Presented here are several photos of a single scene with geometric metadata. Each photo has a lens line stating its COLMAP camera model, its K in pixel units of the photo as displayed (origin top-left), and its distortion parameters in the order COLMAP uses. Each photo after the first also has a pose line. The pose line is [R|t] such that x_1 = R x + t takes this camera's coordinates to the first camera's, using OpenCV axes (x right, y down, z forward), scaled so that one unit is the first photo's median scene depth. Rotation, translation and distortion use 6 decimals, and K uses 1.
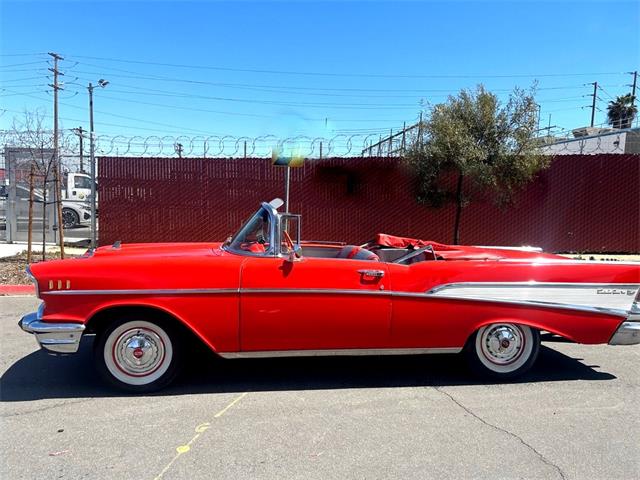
lens RADIAL K [[505.0, 0, 322.7], [0, 505.0, 234.0], [0, 0, 1]] dist [0.030448, -0.022166]
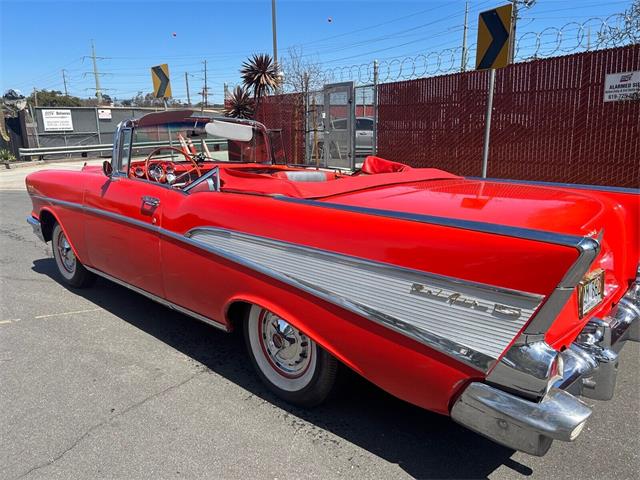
lens RADIAL K [[487.6, 0, 320.2], [0, 487.6, 239.7], [0, 0, 1]] dist [0.027201, -0.016170]
pose [[0.624490, 0.138490, -0.768657, 0.792925], [-0.022421, 0.986927, 0.159600, 0.012072], [0.780711, -0.082434, 0.619431, 0.696695]]
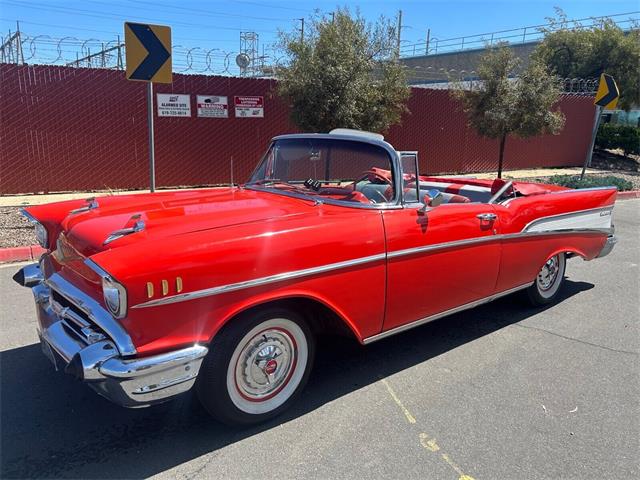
lens RADIAL K [[487.6, 0, 327.3], [0, 487.6, 231.8], [0, 0, 1]] dist [0.027201, -0.016170]
pose [[0.840732, -0.103042, 0.531556, -0.568274], [0.022921, 0.987618, 0.155197, -0.035271], [-0.540966, -0.118295, 0.832684, 0.405998]]
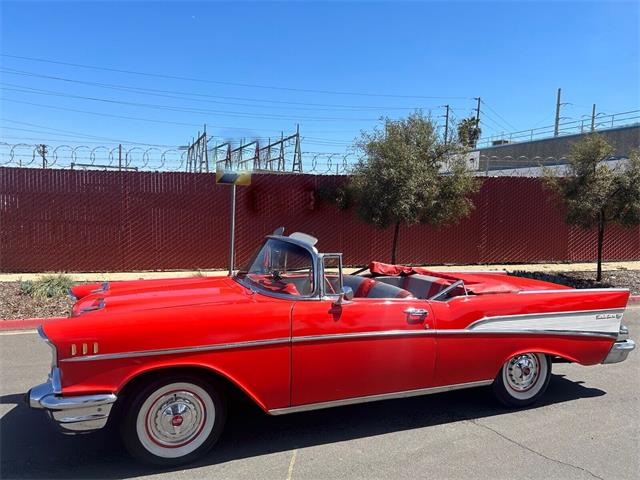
lens RADIAL K [[487.6, 0, 321.5], [0, 487.6, 233.8], [0, 0, 1]] dist [0.027201, -0.016170]
pose [[0.967841, -0.009300, 0.251391, -0.302529], [0.011374, 0.999912, -0.006801, -0.067260], [-0.251306, 0.009442, 0.967862, 0.117543]]
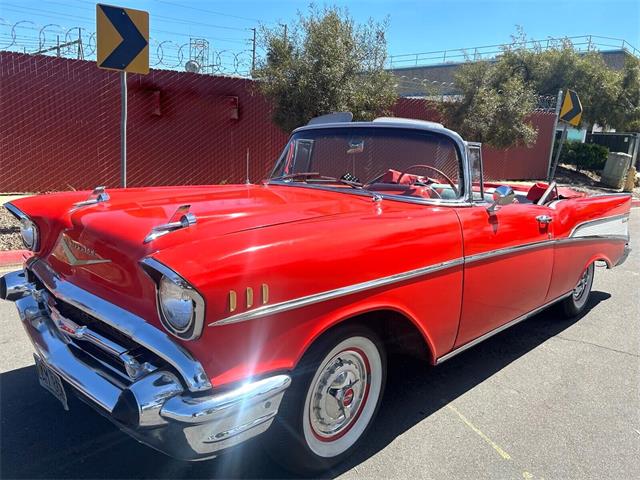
lens RADIAL K [[487.6, 0, 331.2], [0, 487.6, 228.7], [0, 0, 1]] dist [0.027201, -0.016170]
pose [[0.773571, -0.079317, 0.628726, -0.625912], [-0.000504, 0.992059, 0.125774, -0.005815], [-0.633709, -0.097612, 0.767388, 0.575764]]
